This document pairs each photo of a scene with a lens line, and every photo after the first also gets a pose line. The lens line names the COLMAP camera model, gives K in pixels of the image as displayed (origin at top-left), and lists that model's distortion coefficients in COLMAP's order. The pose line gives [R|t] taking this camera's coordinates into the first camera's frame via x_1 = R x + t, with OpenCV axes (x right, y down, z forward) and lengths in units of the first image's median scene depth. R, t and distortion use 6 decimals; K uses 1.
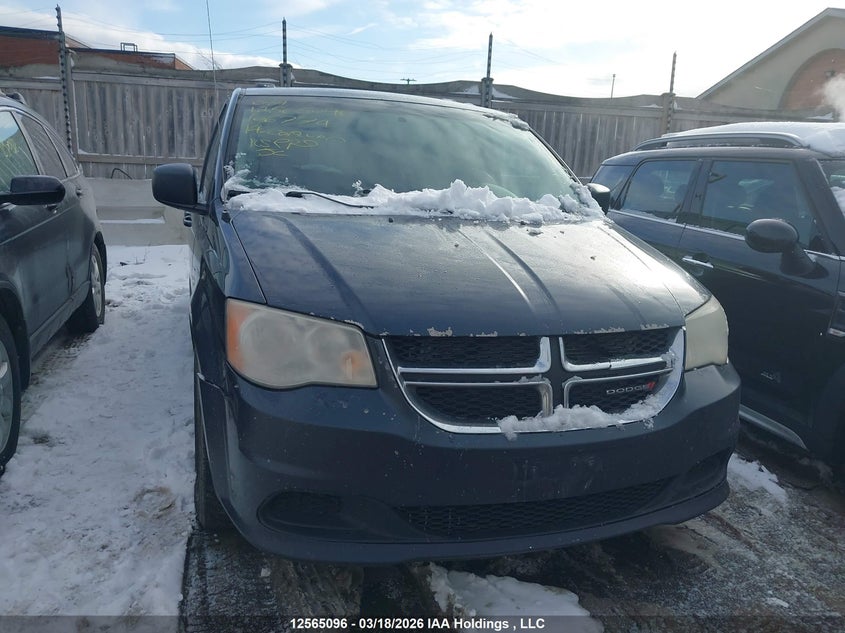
lens RADIAL K [[650.9, 0, 422.5], [0, 650.9, 316.5], [0, 0, 1]] dist [0.001323, -0.000347]
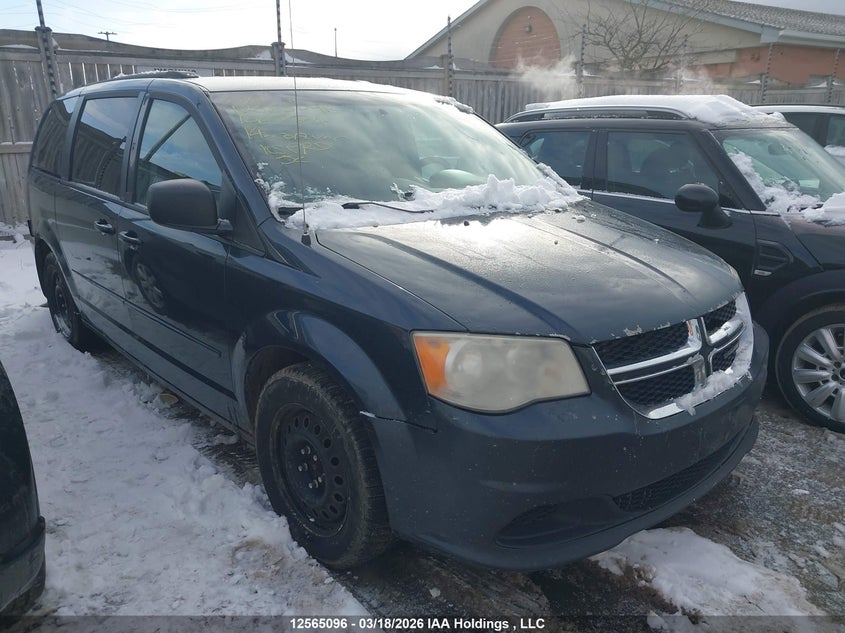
lens RADIAL K [[654.0, 0, 422.5], [0, 654.0, 316.5], [0, 0, 1]] dist [-0.047587, 0.080260]
pose [[0.921866, -0.157255, 0.354166, -0.449441], [0.134762, 0.987009, 0.087472, -0.094885], [-0.363321, -0.032910, 0.931083, 0.075242]]
